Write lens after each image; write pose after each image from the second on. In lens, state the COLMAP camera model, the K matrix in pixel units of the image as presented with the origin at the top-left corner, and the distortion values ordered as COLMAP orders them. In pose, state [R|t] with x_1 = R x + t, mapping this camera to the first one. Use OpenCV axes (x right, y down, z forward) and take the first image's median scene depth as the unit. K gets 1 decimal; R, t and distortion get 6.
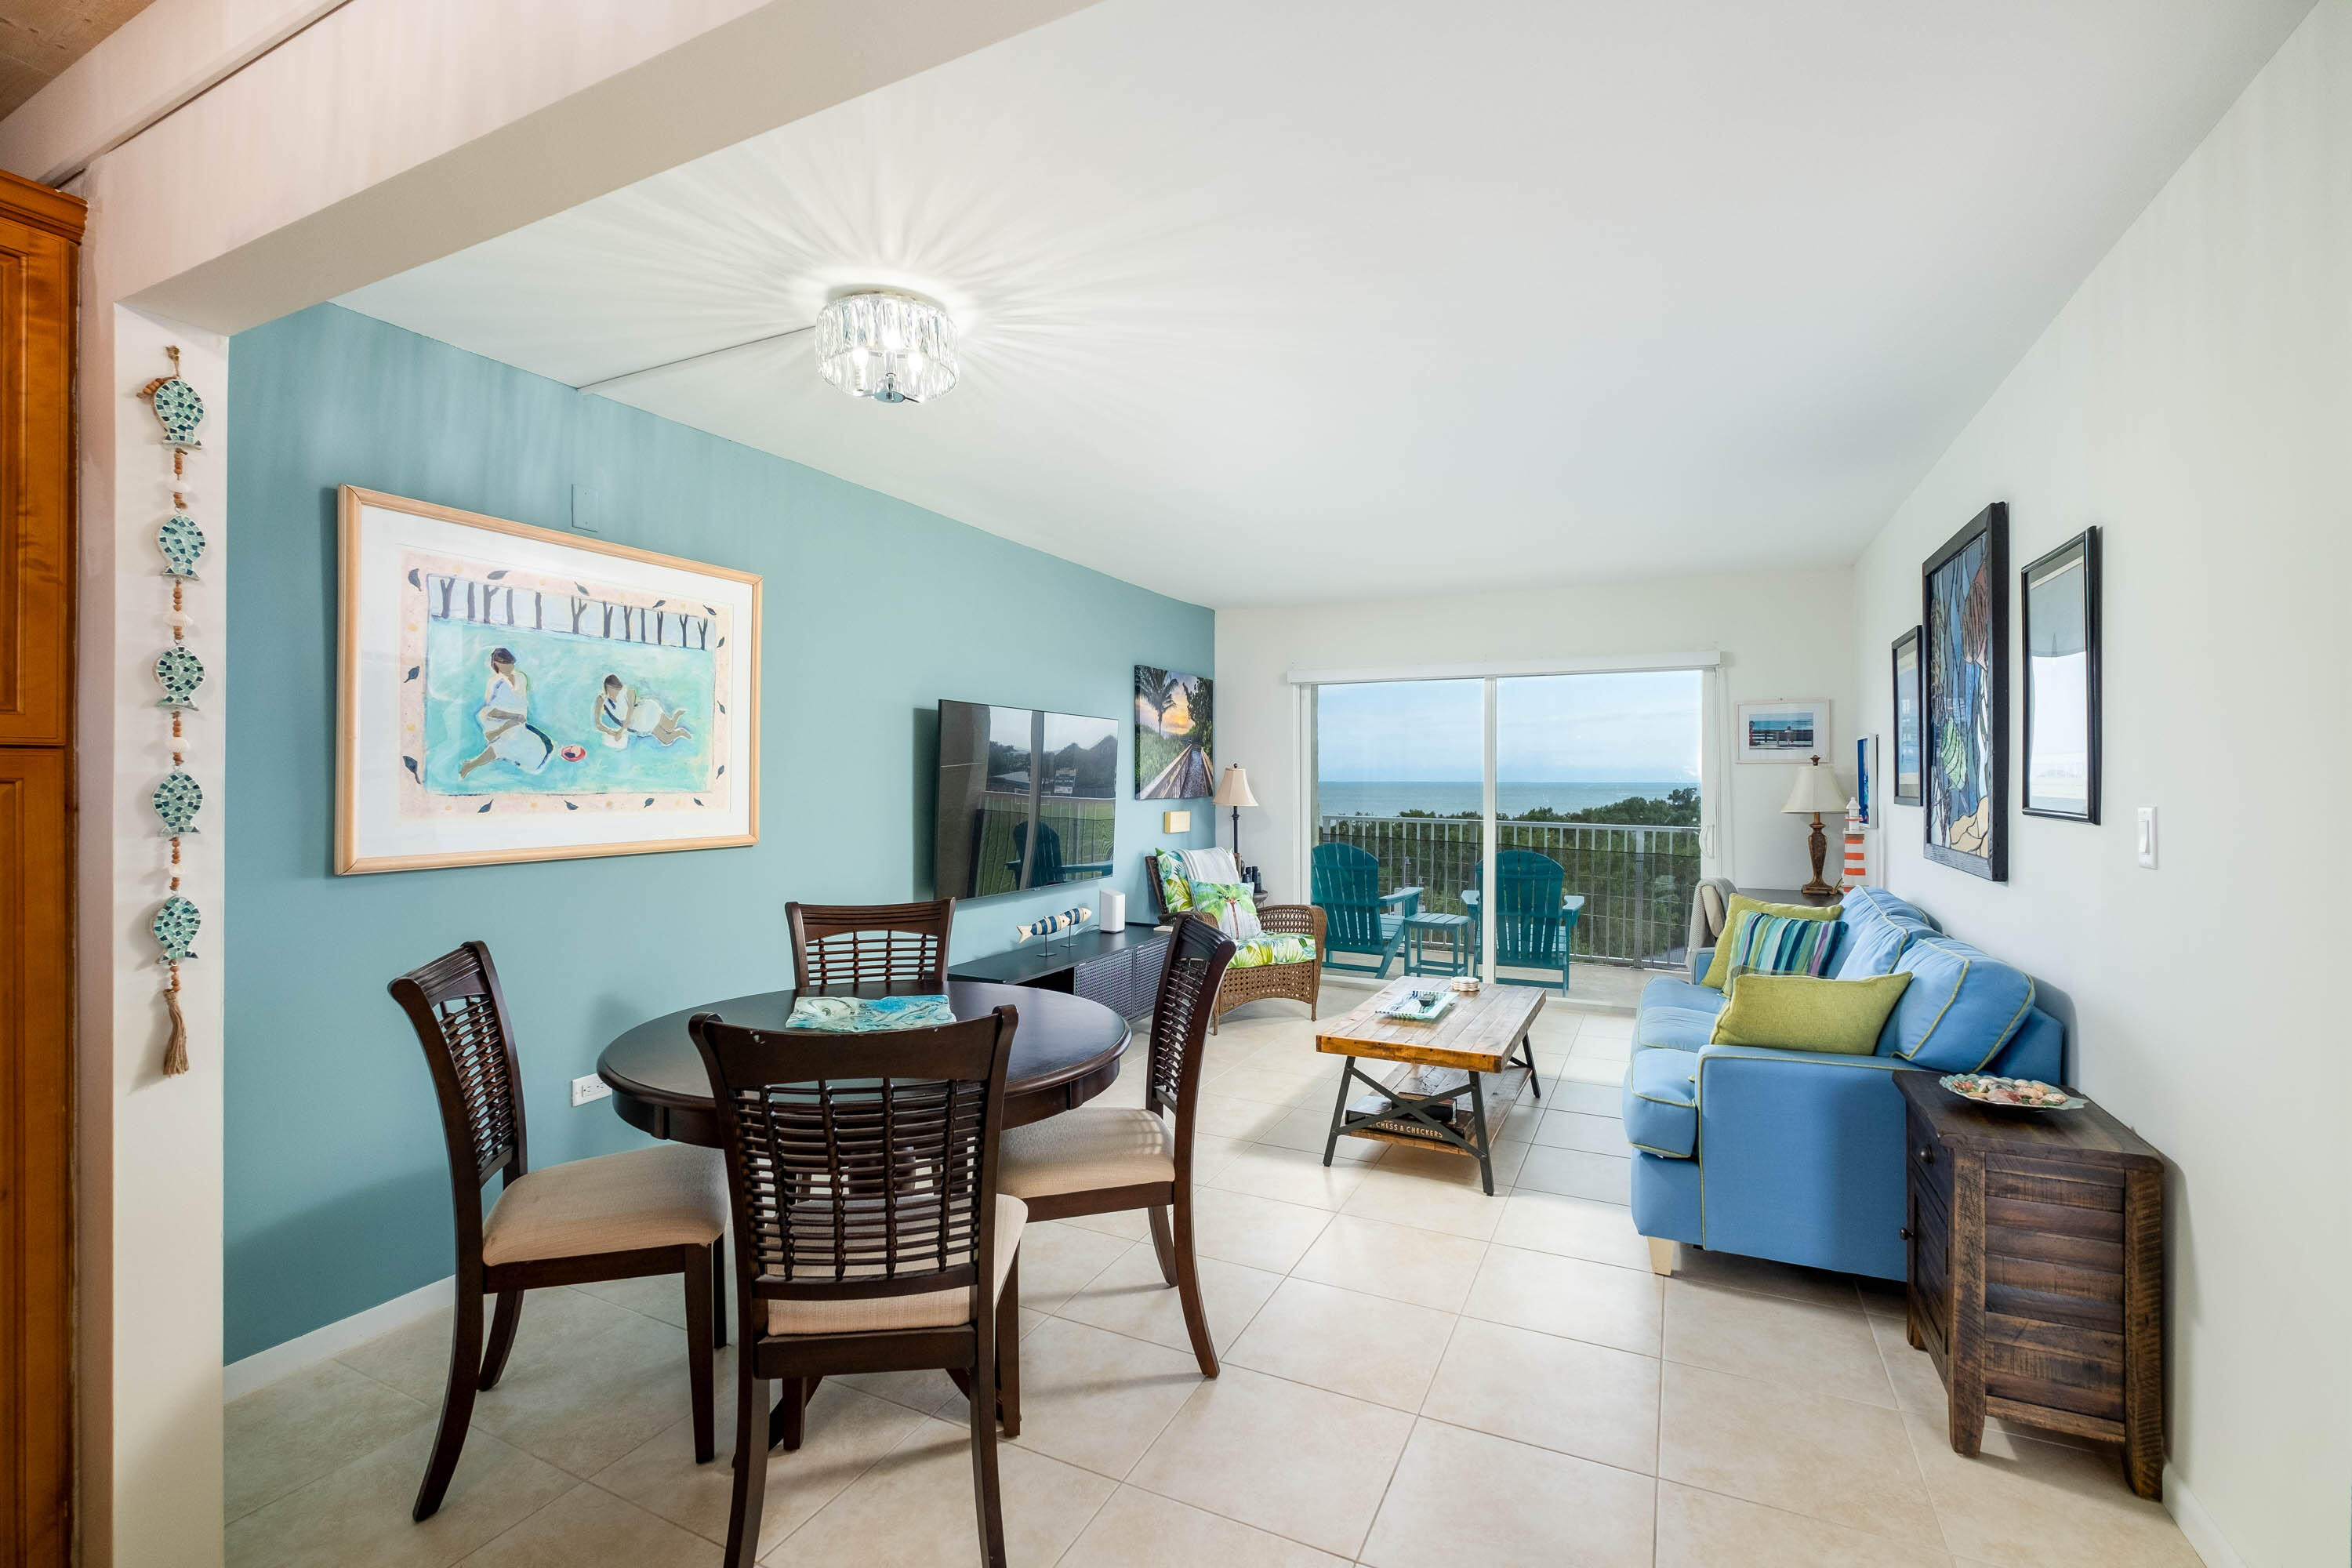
lens RADIAL K [[1019.3, 0, 1166.7], [0, 1019.3, 774.5], [0, 0, 1]] dist [-0.003815, -0.000255]
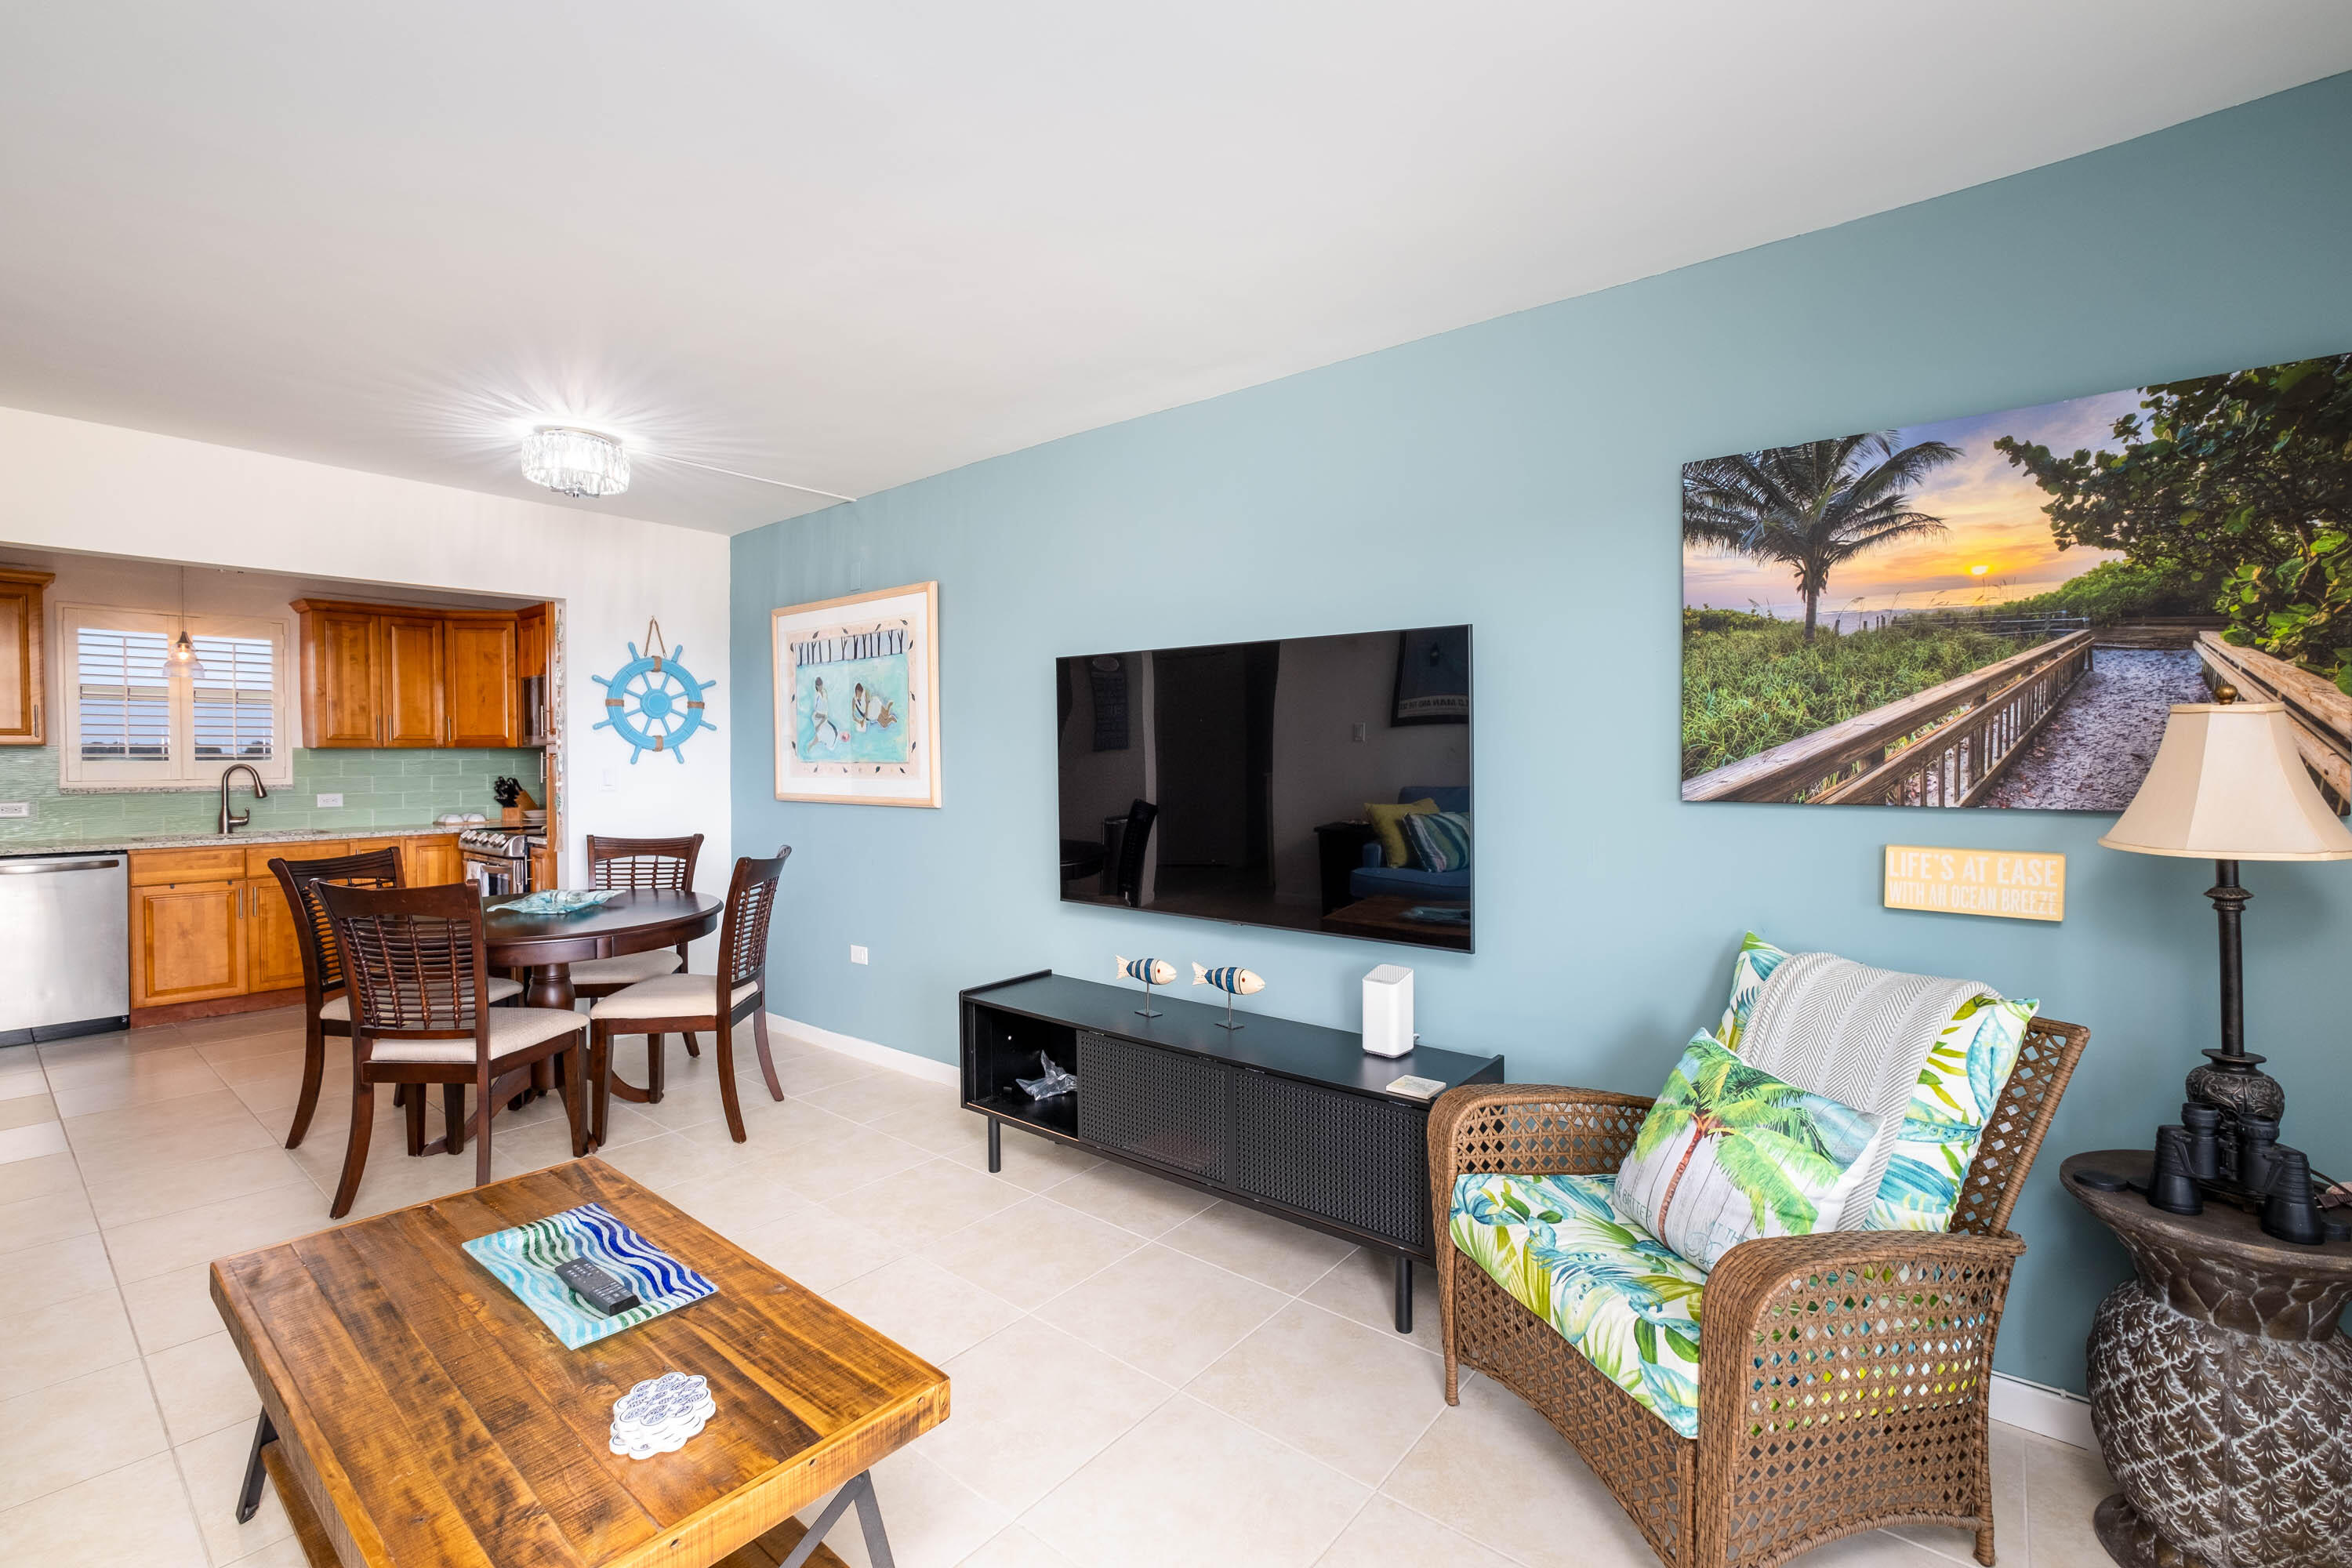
lens RADIAL K [[1019.3, 0, 1166.7], [0, 1019.3, 774.5], [0, 0, 1]] dist [-0.003815, -0.000255]
pose [[-0.218906, 0.015342, -0.975625, 0.891096], [0.003721, 0.999882, 0.014889, 0.016696], [0.975739, -0.000371, -0.218937, 1.935903]]
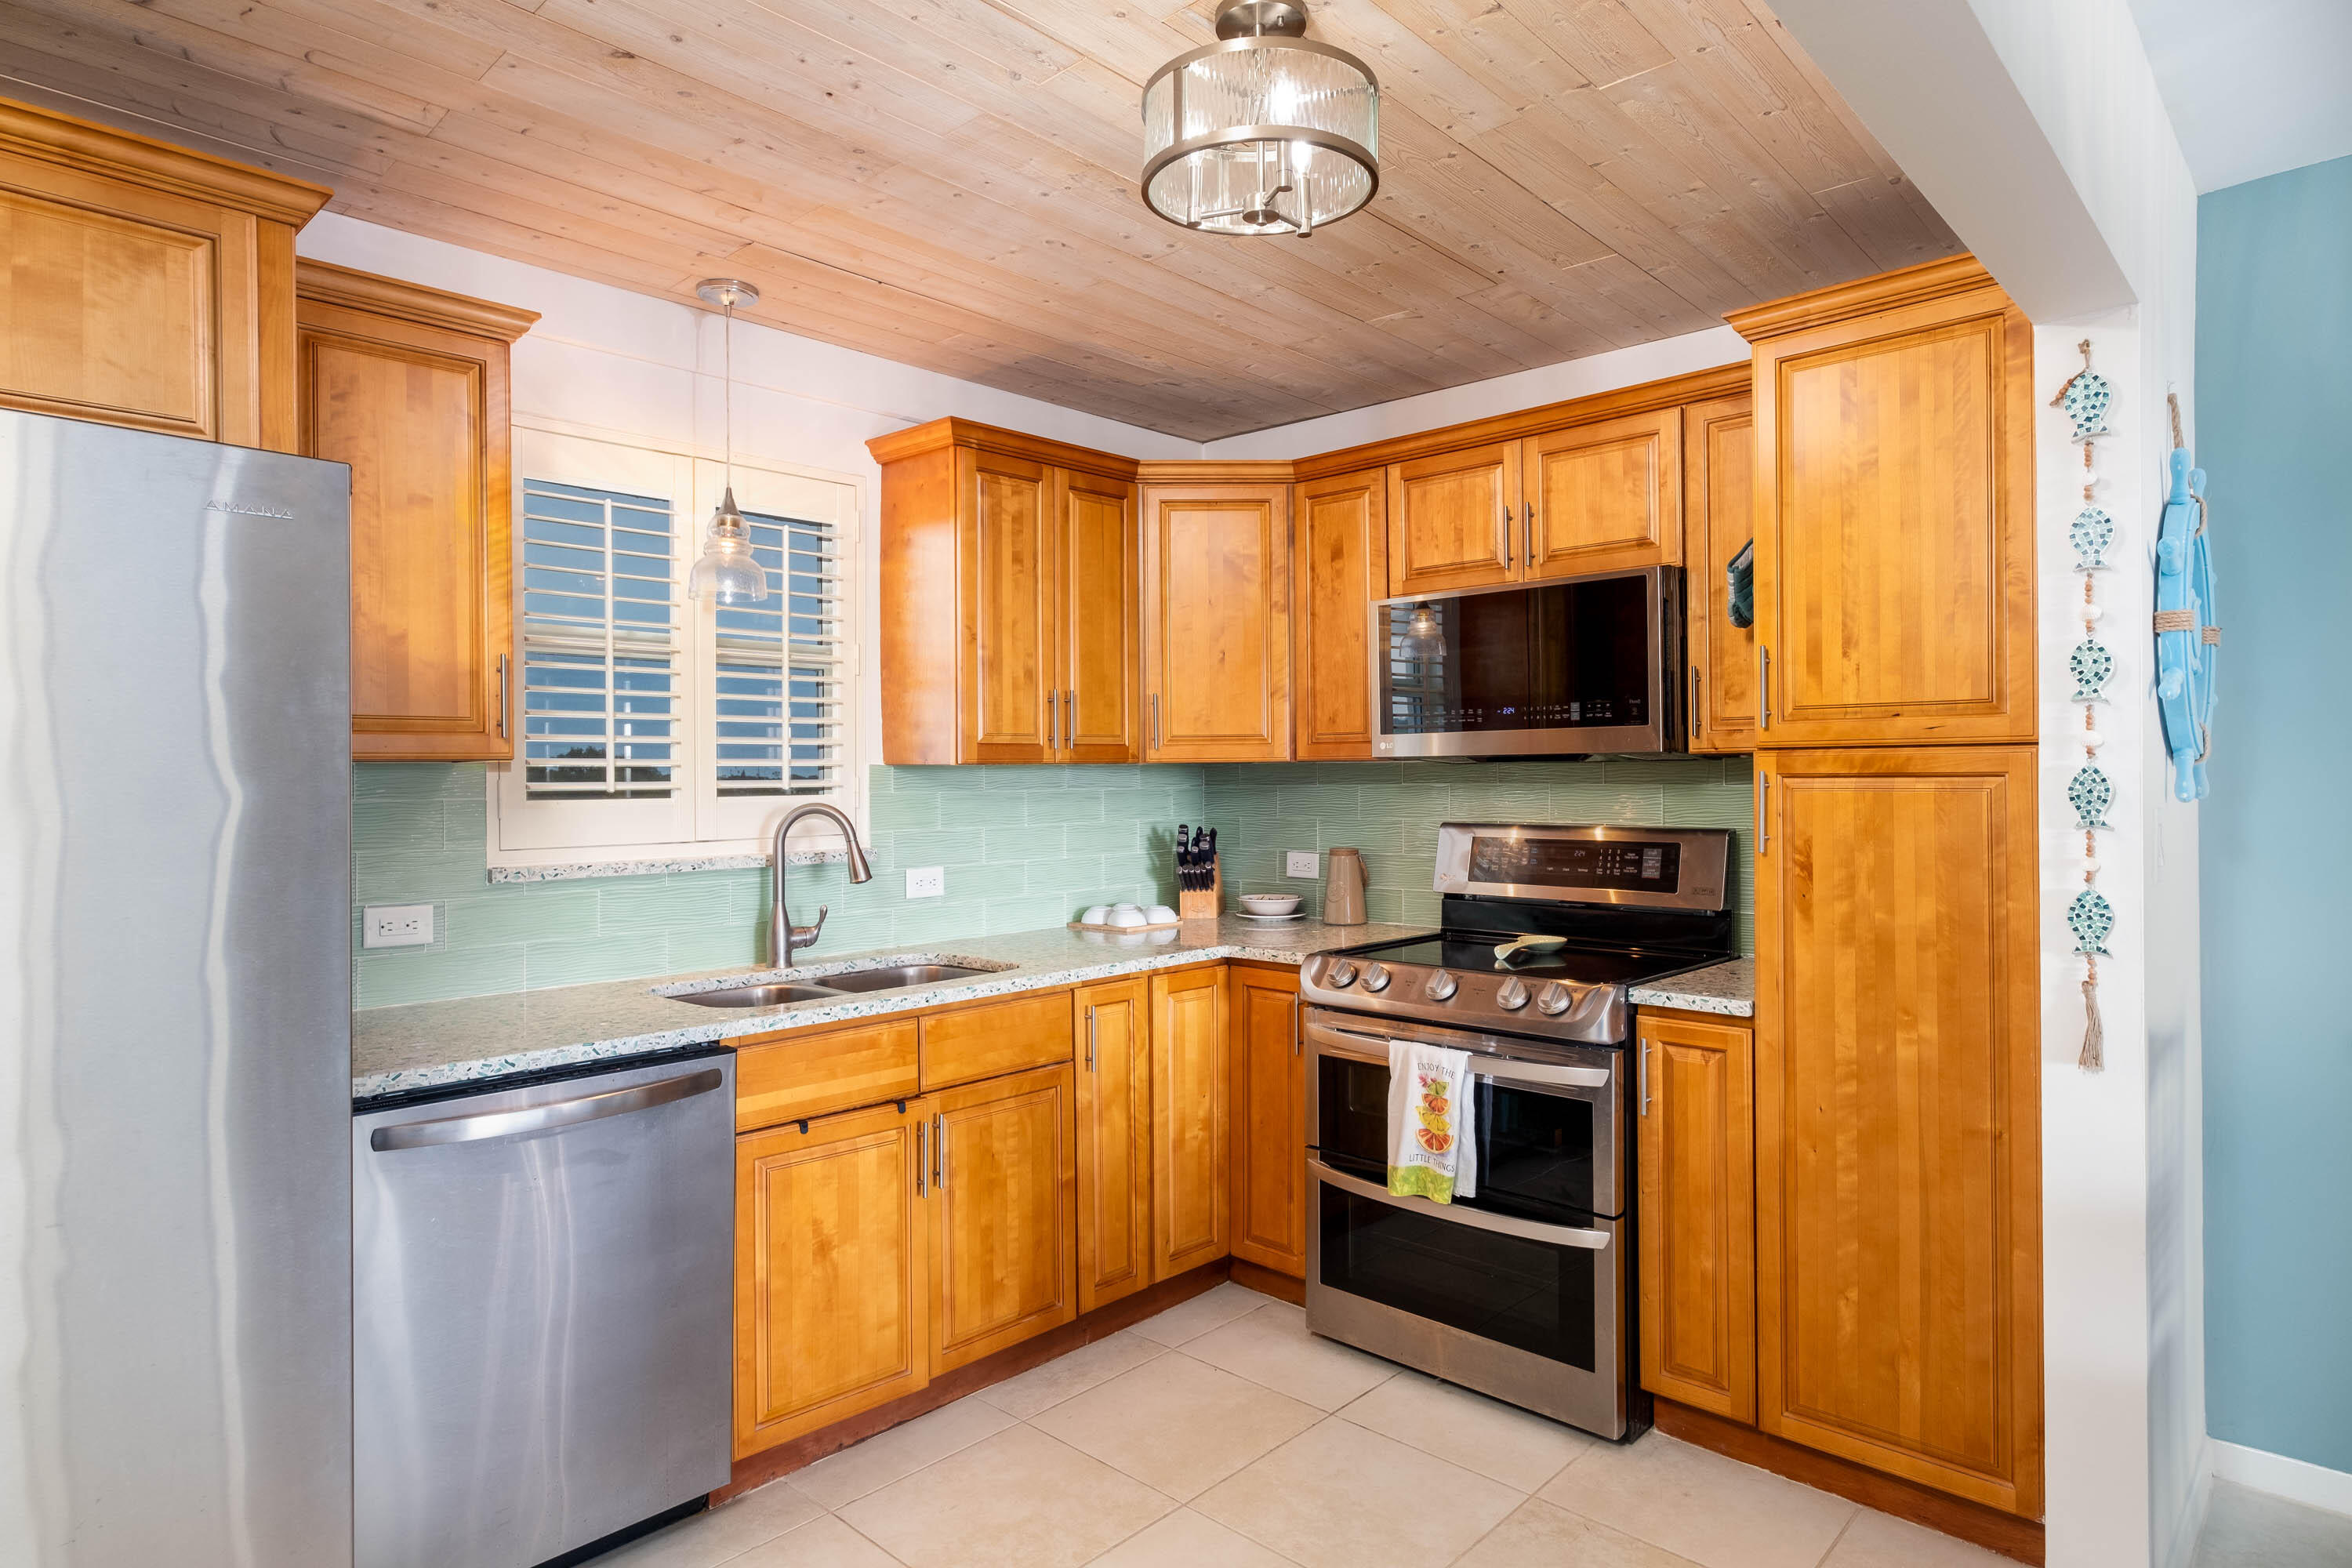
lens RADIAL K [[1301.2, 0, 1172.5], [0, 1301.2, 768.0], [0, 0, 1]] dist [-0.000578, 0.003263]
pose [[-0.282380, -0.006111, -0.959283, 0.287744], [0.009608, 0.999912, -0.009198, 0.001960], [0.959255, -0.011815, -0.282296, 0.280739]]
